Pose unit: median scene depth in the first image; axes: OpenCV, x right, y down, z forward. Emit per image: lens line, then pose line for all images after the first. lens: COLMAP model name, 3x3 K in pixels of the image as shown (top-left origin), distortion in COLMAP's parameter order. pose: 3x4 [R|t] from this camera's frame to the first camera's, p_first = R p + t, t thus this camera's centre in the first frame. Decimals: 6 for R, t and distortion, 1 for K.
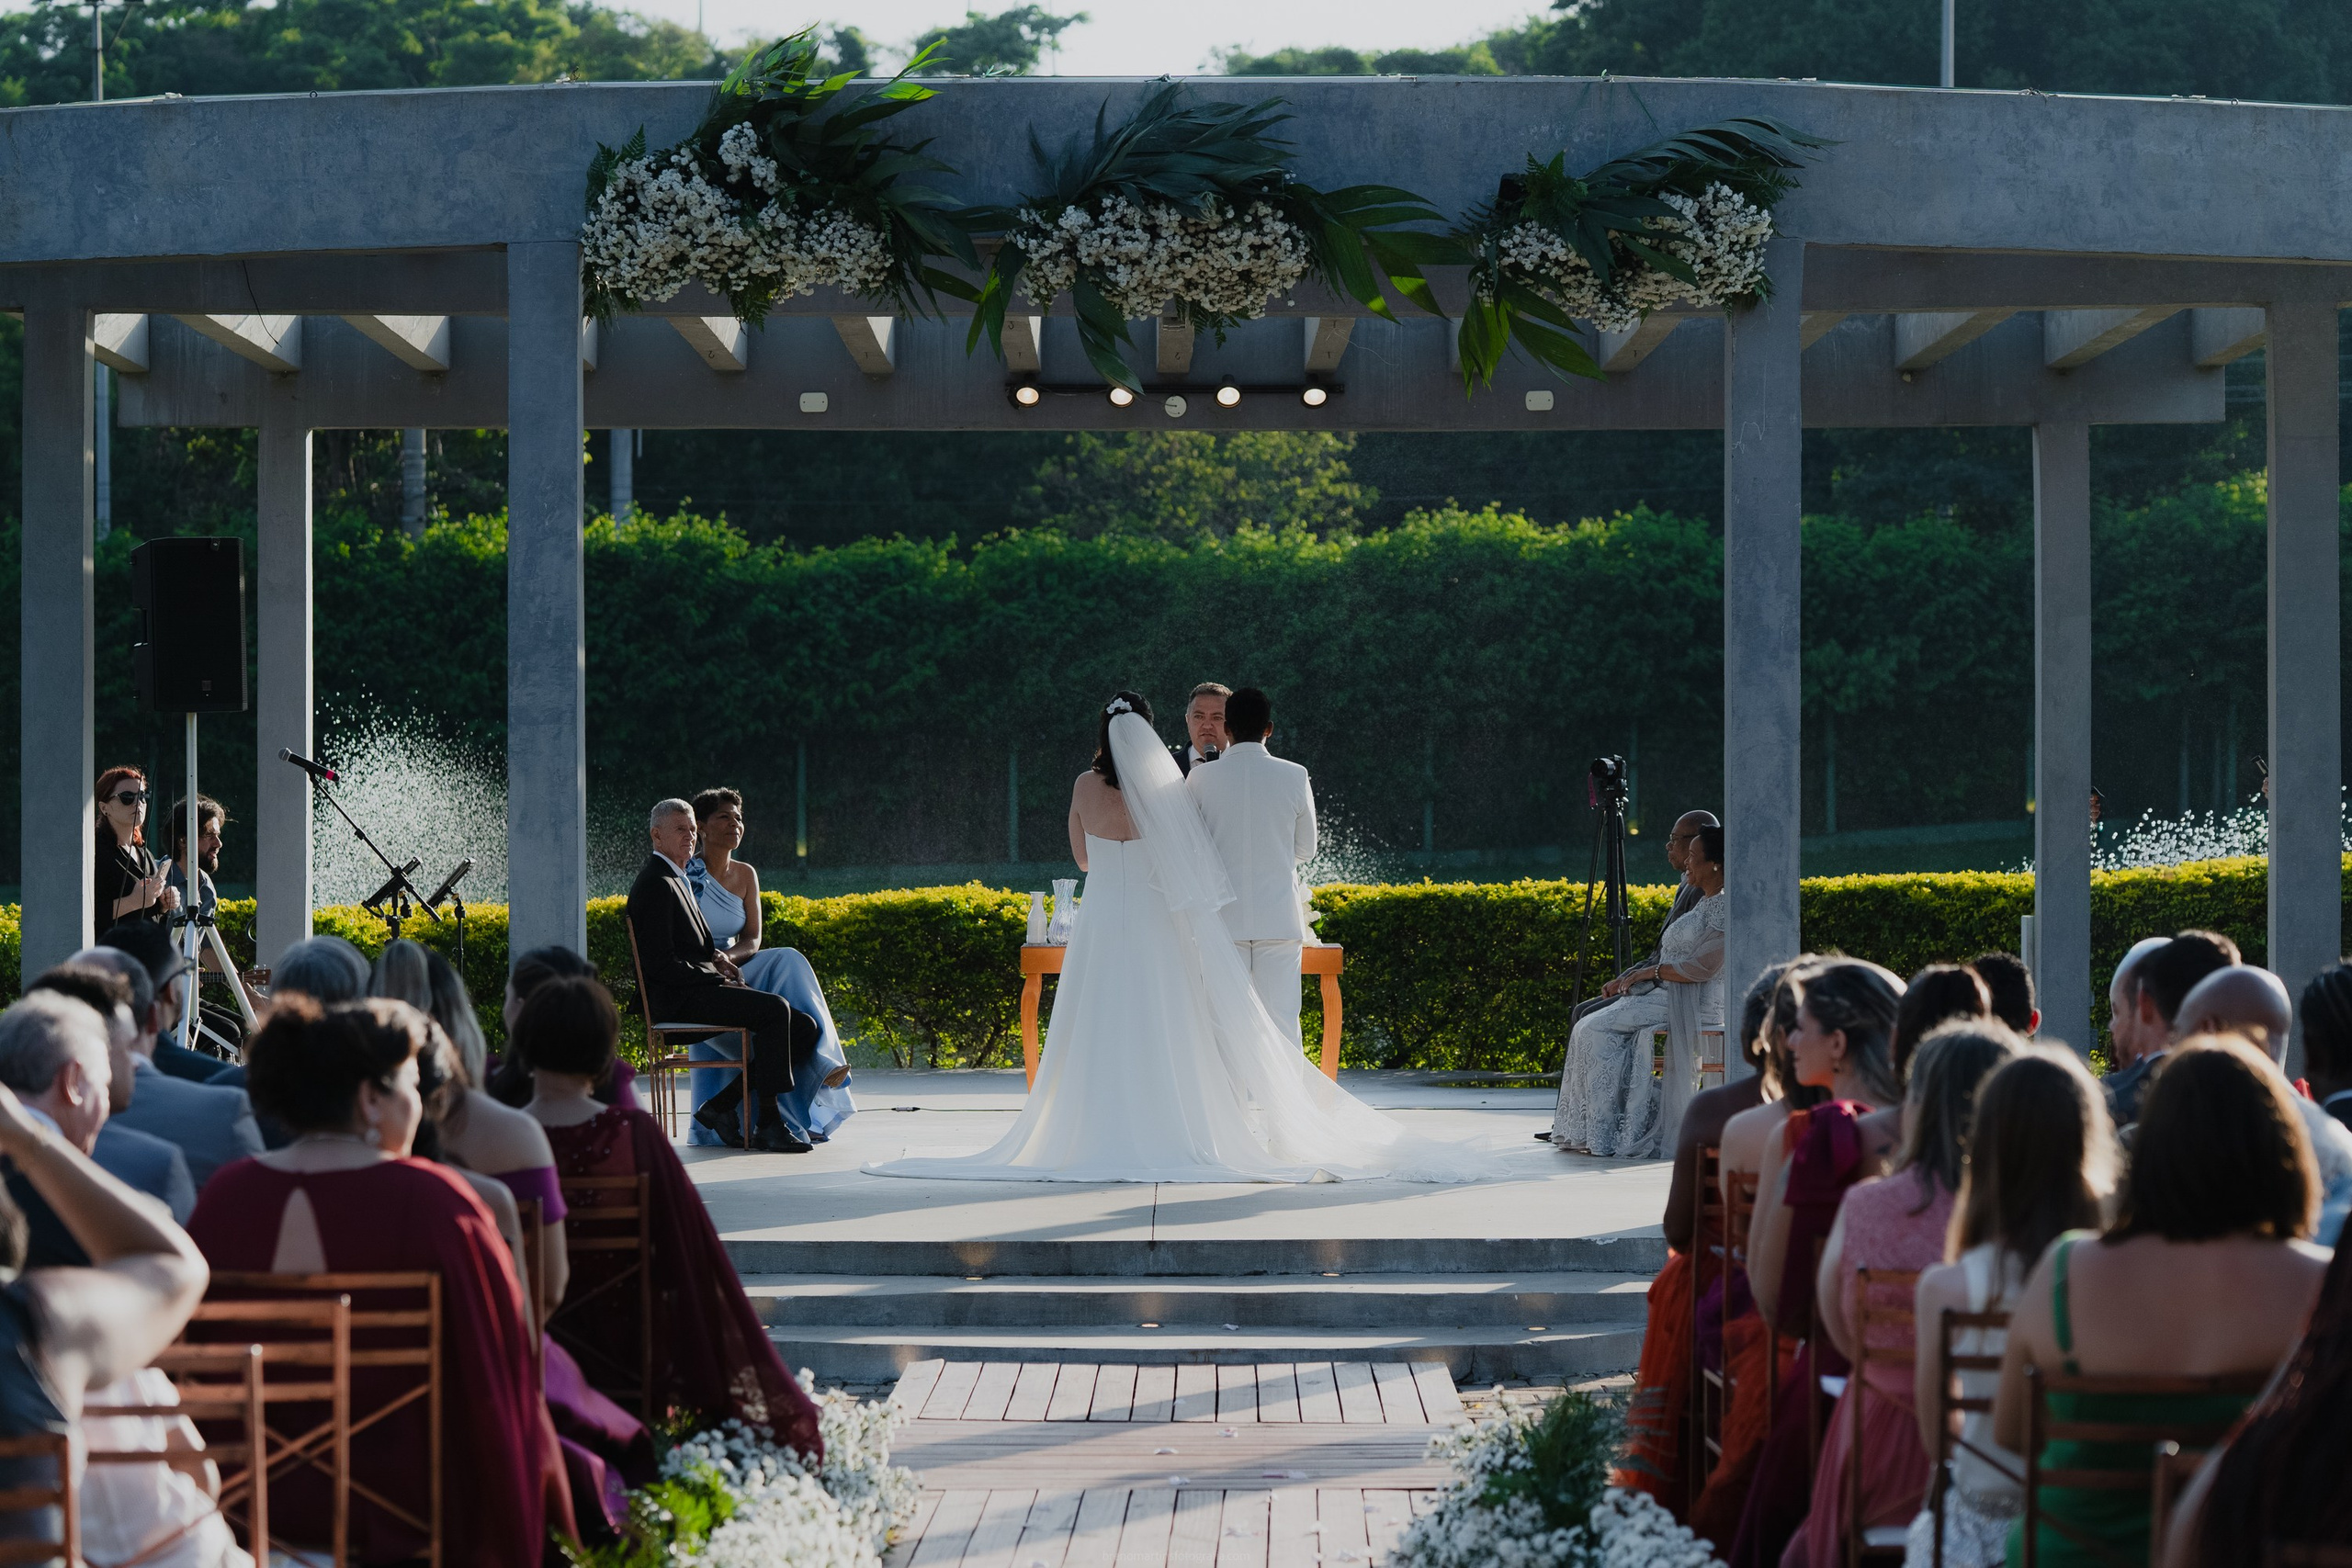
lens RADIAL K [[6129.5, 0, 1173.4], [0, 6129.5, 785.3], [0, 0, 1]] dist [-0.057788, 0.000000]
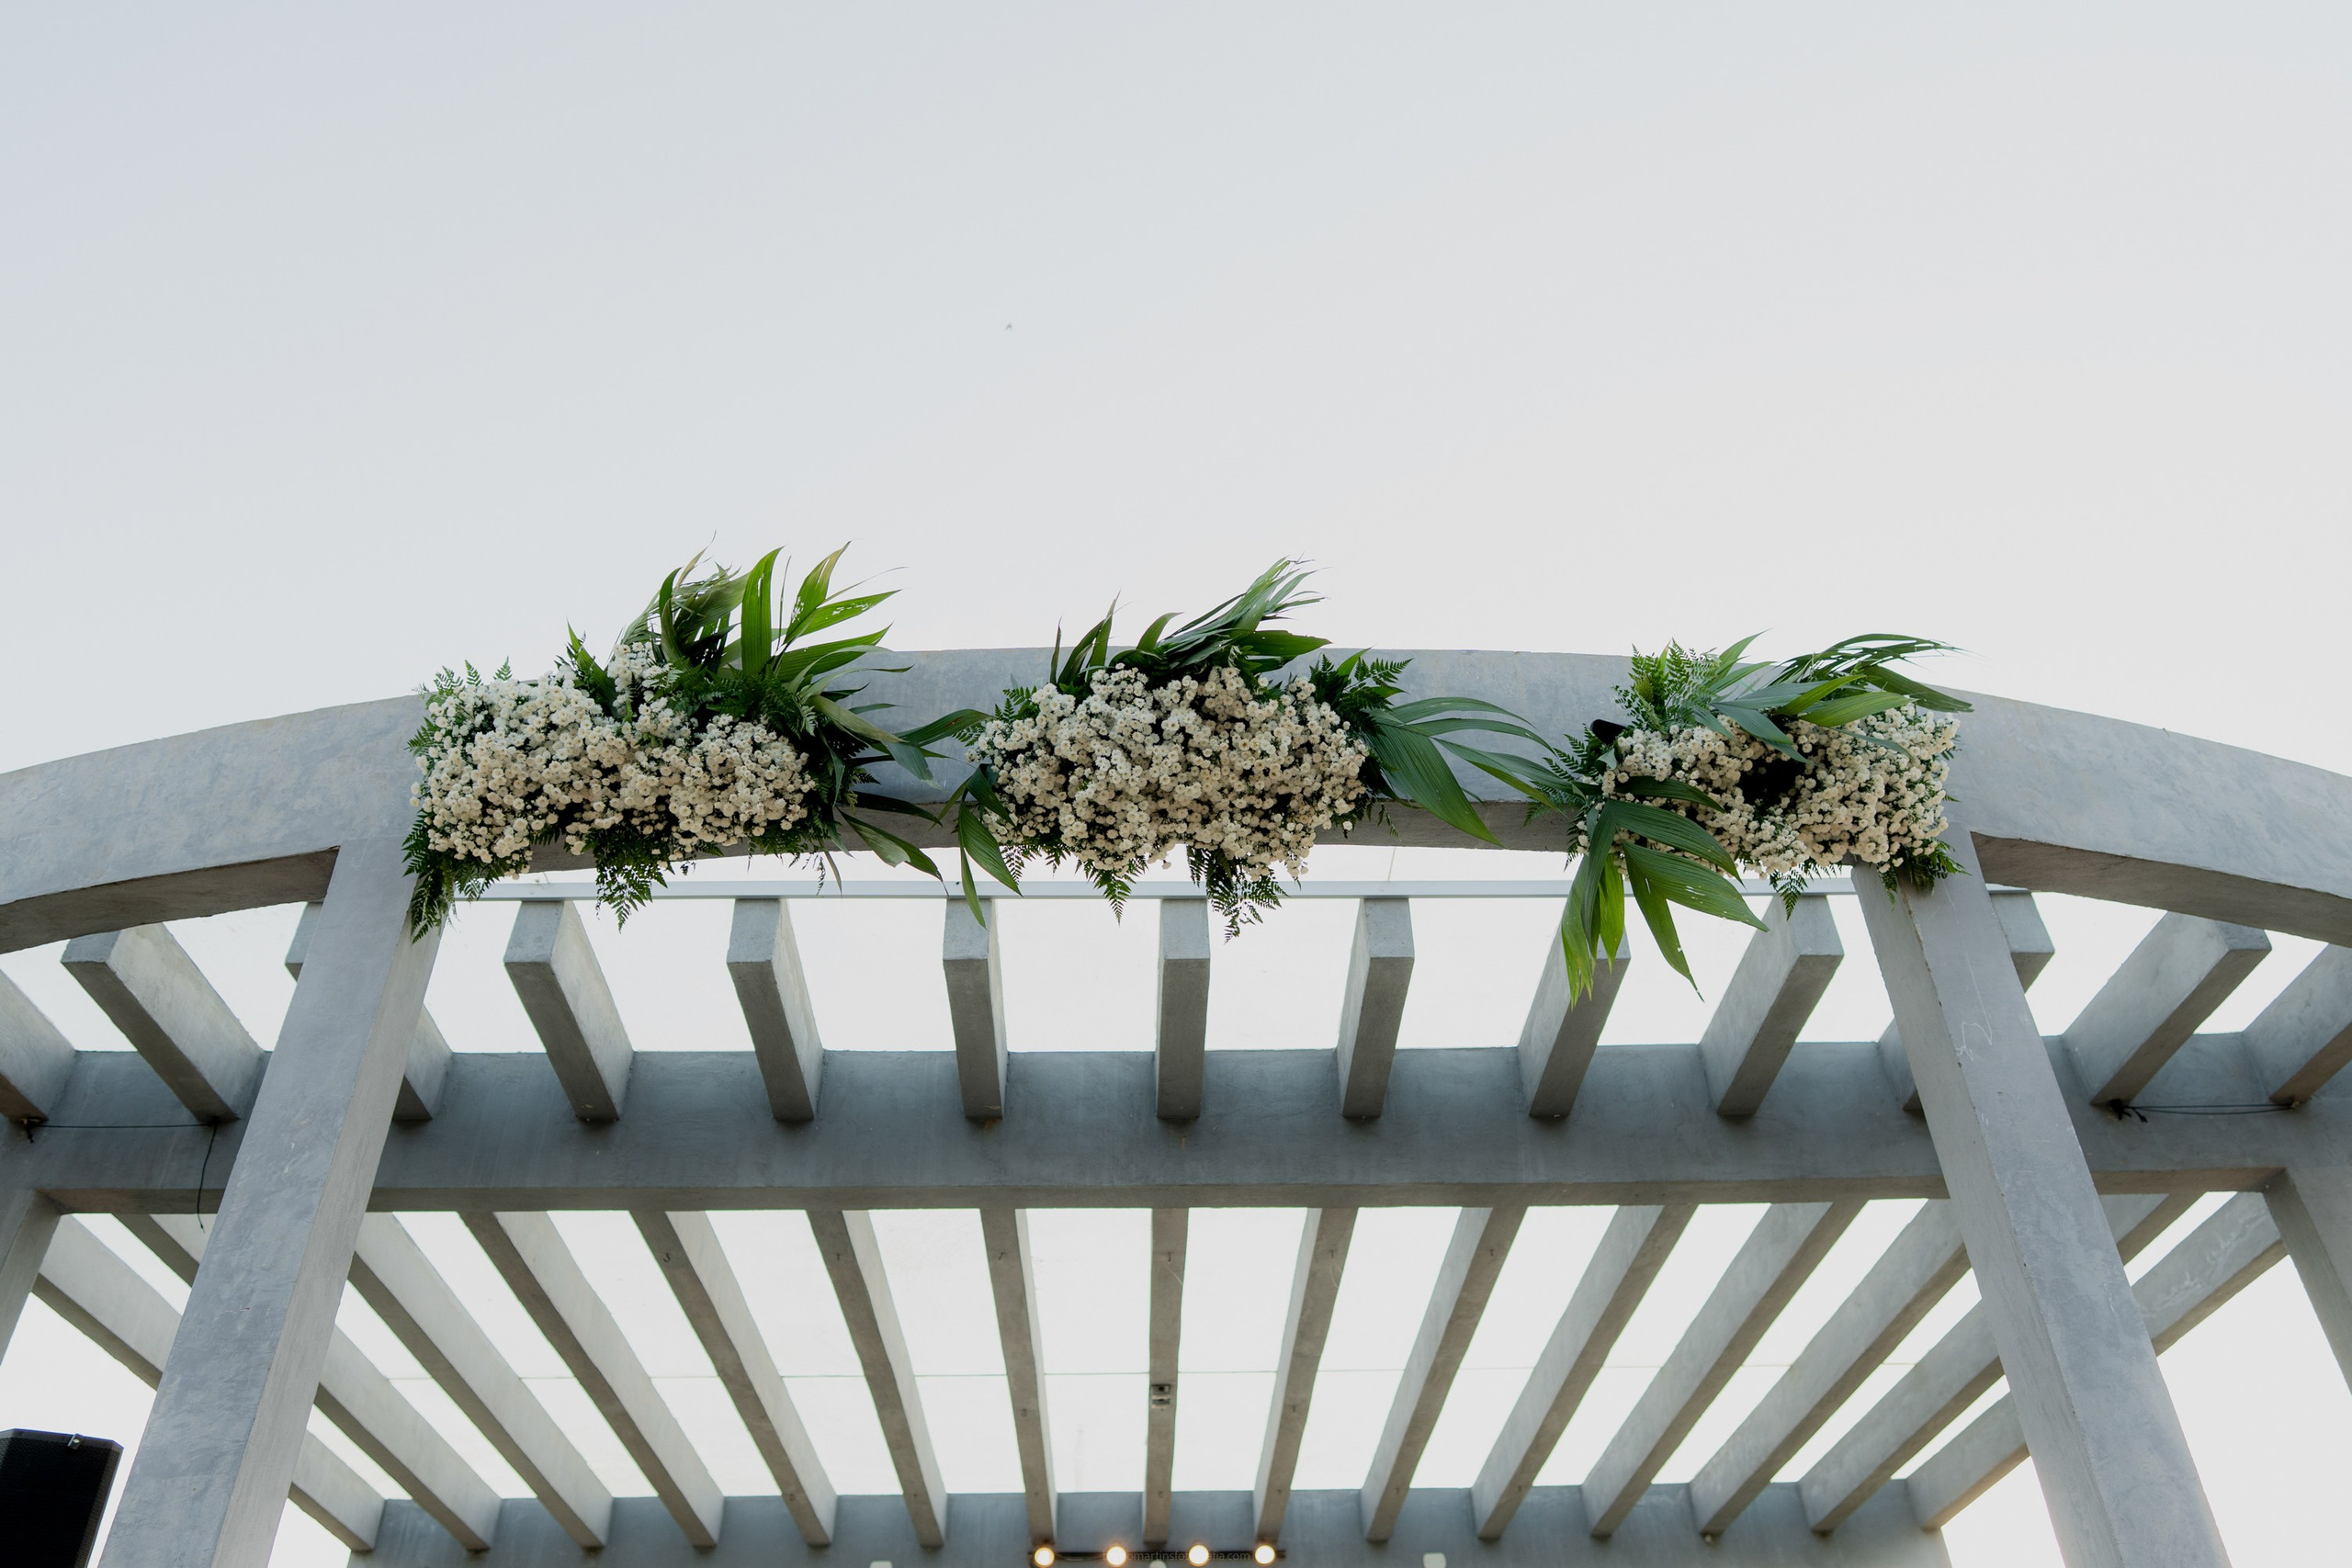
lens RADIAL K [[1743.8, 0, 1152.4], [0, 1743.8, 718.3], [0, 0, 1]] dist [0.006054, 0.001774]
pose [[0.999871, -0.004324, 0.015453, -0.007375], [0.012899, 0.789423, -0.613715, 0.039216], [-0.009545, 0.613835, 0.789377, 0.809078]]
